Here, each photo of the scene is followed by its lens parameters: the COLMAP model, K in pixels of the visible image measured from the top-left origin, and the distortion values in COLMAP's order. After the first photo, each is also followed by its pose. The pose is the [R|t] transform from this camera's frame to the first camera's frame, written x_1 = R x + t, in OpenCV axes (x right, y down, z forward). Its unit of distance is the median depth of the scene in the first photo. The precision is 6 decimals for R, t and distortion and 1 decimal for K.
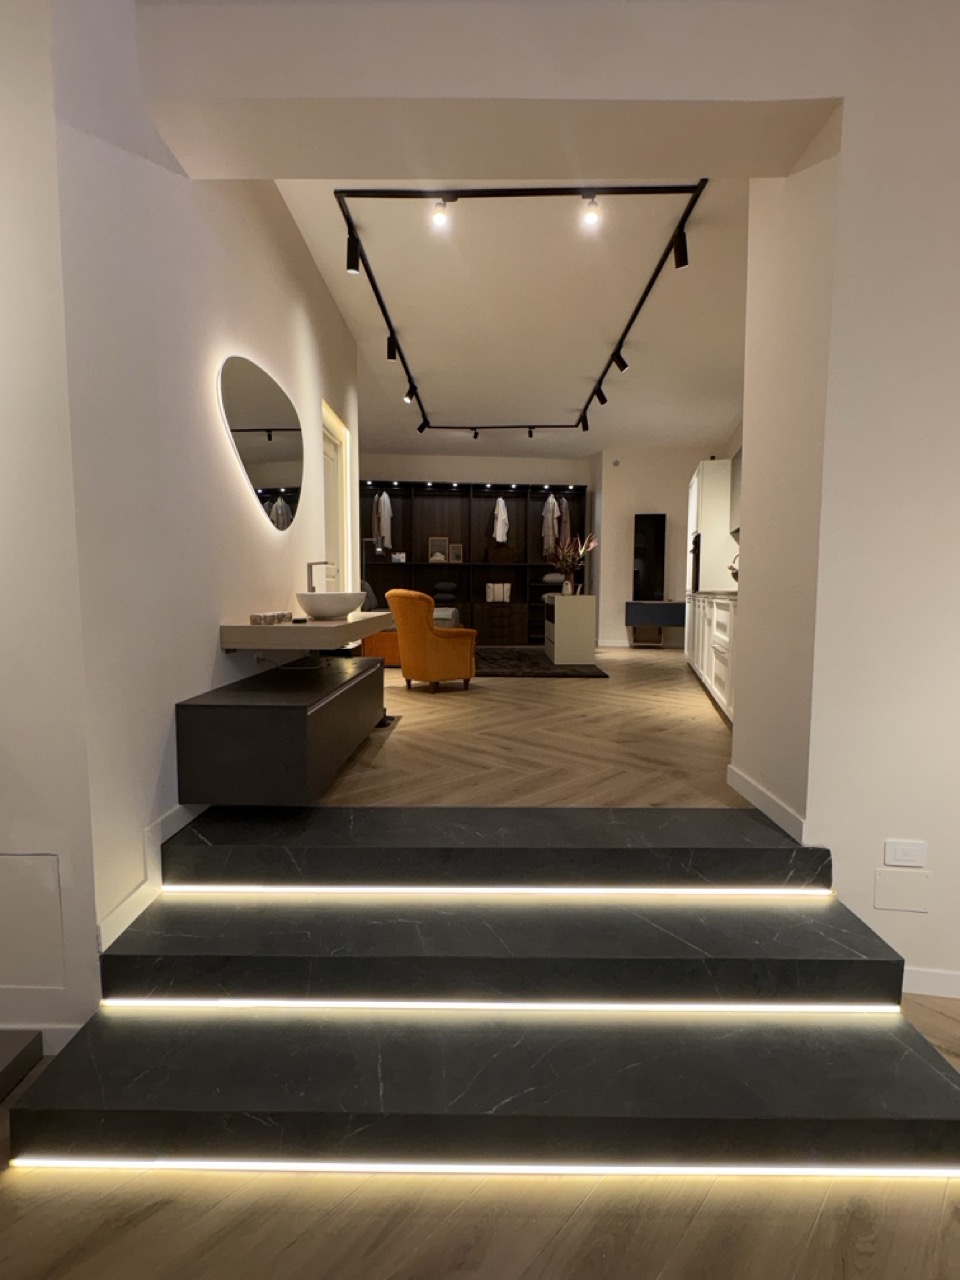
lens RADIAL K [[620.0, 0, 481.0], [0, 620.0, 642.5], [0, 0, 1]] dist [0.001326, 0.000000]
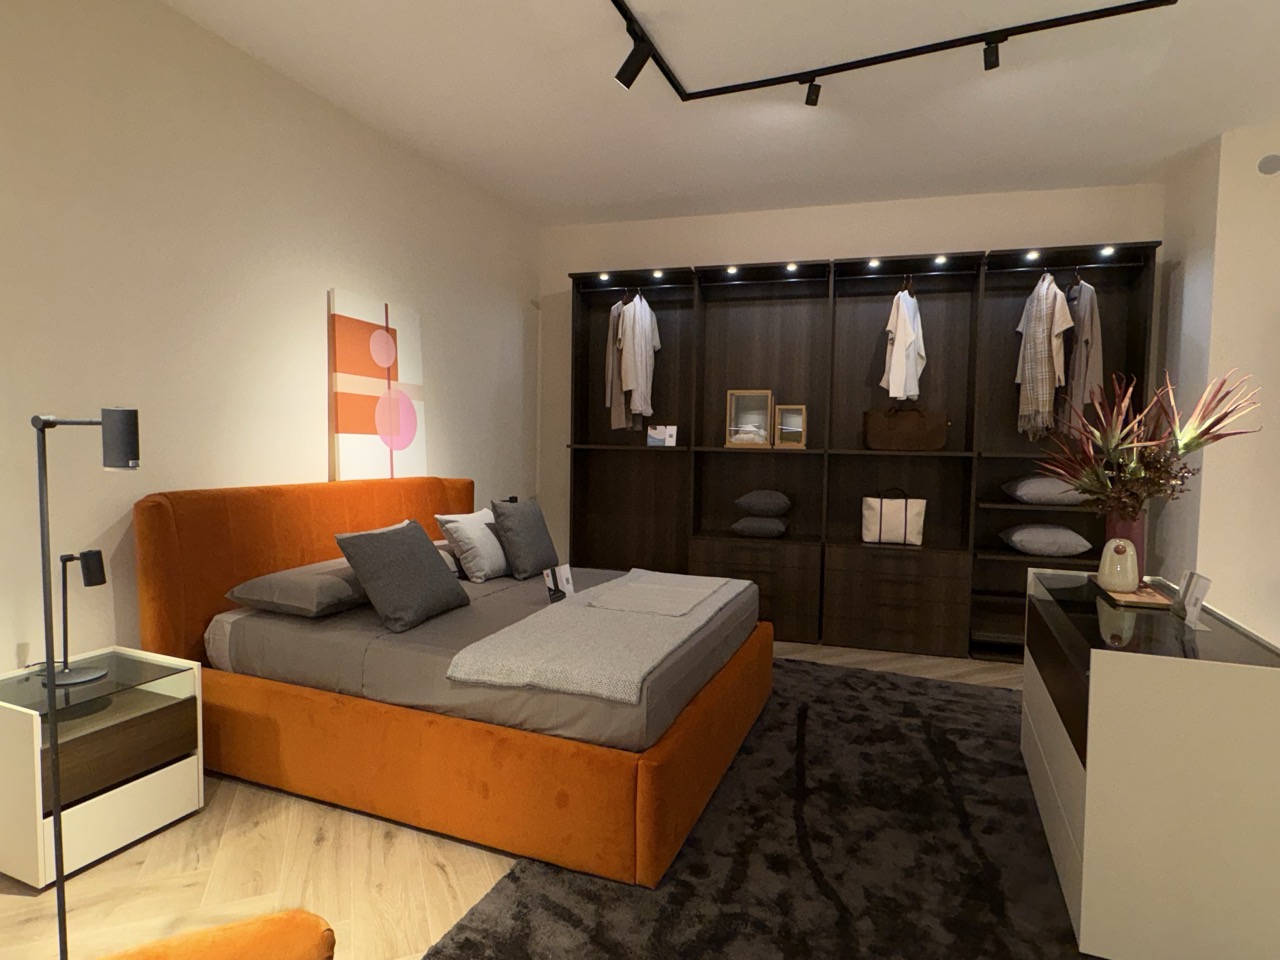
lens RADIAL K [[709.6, 0, 636.4], [0, 709.6, 482.2], [0, 0, 1]] dist [-0.001793, 0.001886]
pose [[0.929400, 0.029947, -0.367856, 0.042710], [-0.044390, 0.998538, -0.030861, -0.085257], [0.366394, 0.045011, 0.929370, 0.504947]]
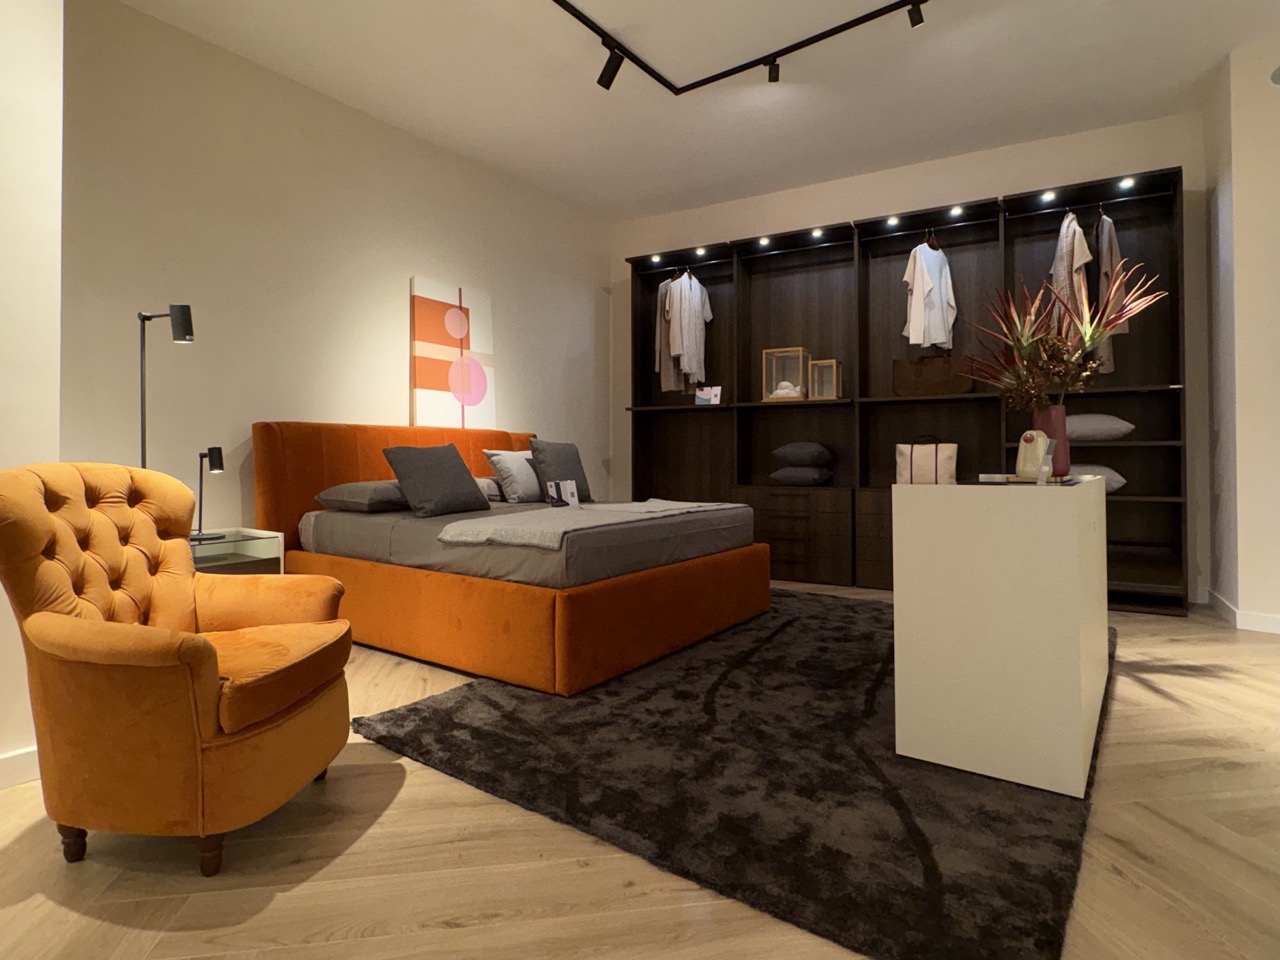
lens RADIAL K [[709.3, 0, 628.2], [0, 709.3, 448.3], [0, 0, 1]] dist [-0.000256, -0.000770]
pose [[0.812177, -0.013713, -0.583250, 0.148245], [-0.047392, 0.994869, -0.089383, -0.040044], [0.581483, 0.100236, 0.807360, 0.499224]]
